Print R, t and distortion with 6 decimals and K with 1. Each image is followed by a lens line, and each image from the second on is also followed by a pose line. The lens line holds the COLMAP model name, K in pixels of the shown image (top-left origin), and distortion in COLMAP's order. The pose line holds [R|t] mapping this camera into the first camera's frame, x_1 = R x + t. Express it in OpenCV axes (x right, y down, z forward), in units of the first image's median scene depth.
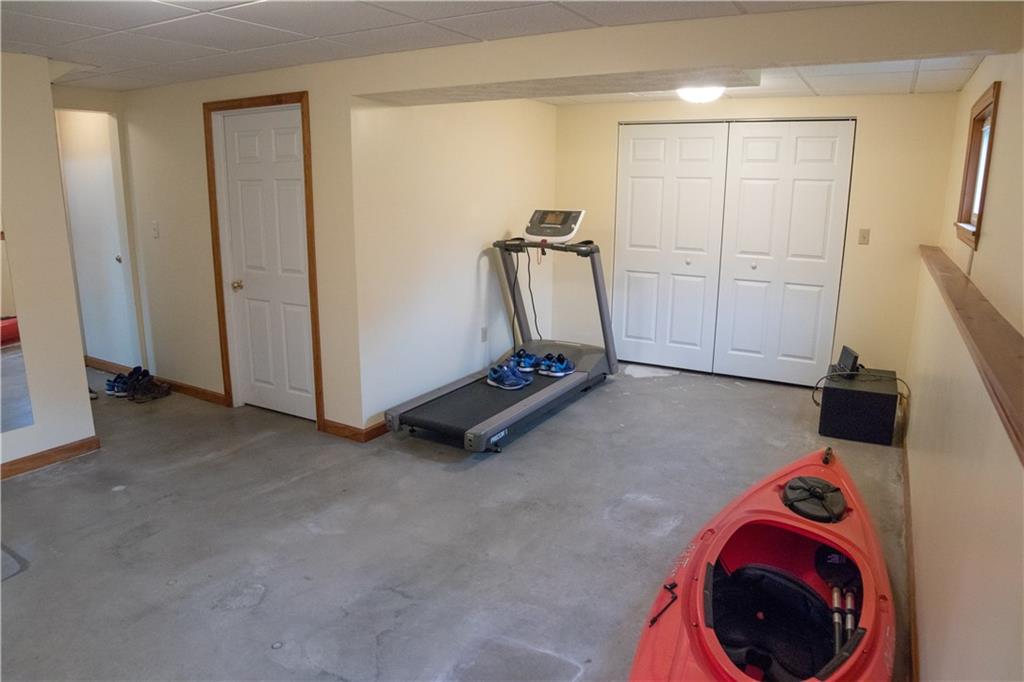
lens RADIAL K [[676.7, 0, 512.0], [0, 676.7, 341.0], [0, 0, 1]] dist [-0.125974, 0.062143]
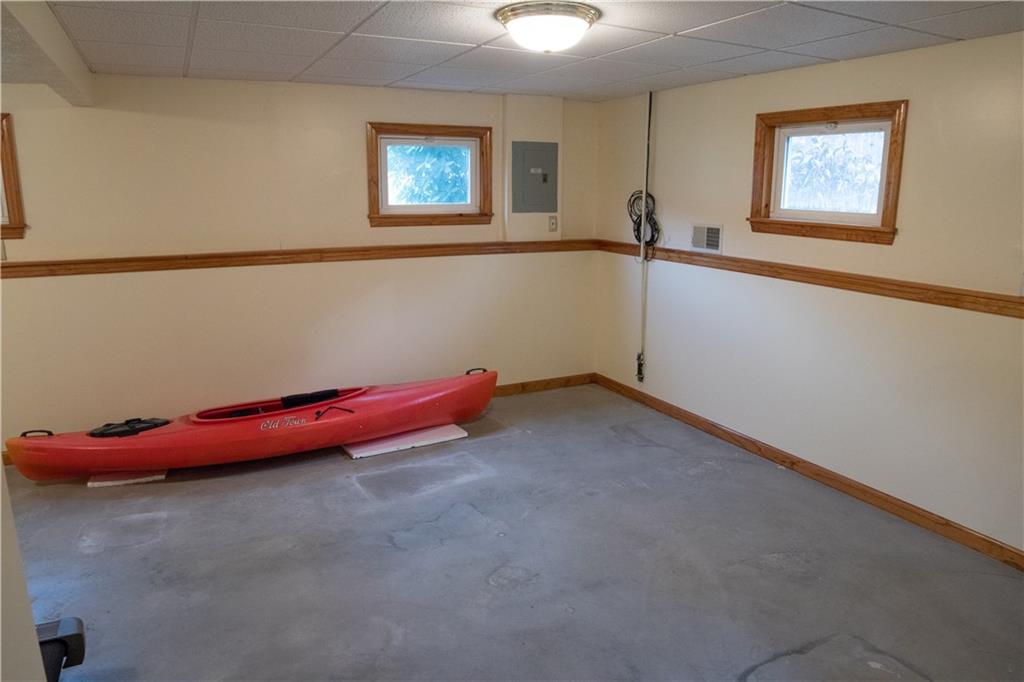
lens RADIAL K [[676.7, 0, 512.0], [0, 676.7, 341.0], [0, 0, 1]] dist [-0.125974, 0.062143]
pose [[-0.837994, -0.133391, 0.529124, -0.913524], [0.110021, 0.908447, 0.403262, -0.389251], [-0.534473, 0.396146, -0.746597, 1.611806]]
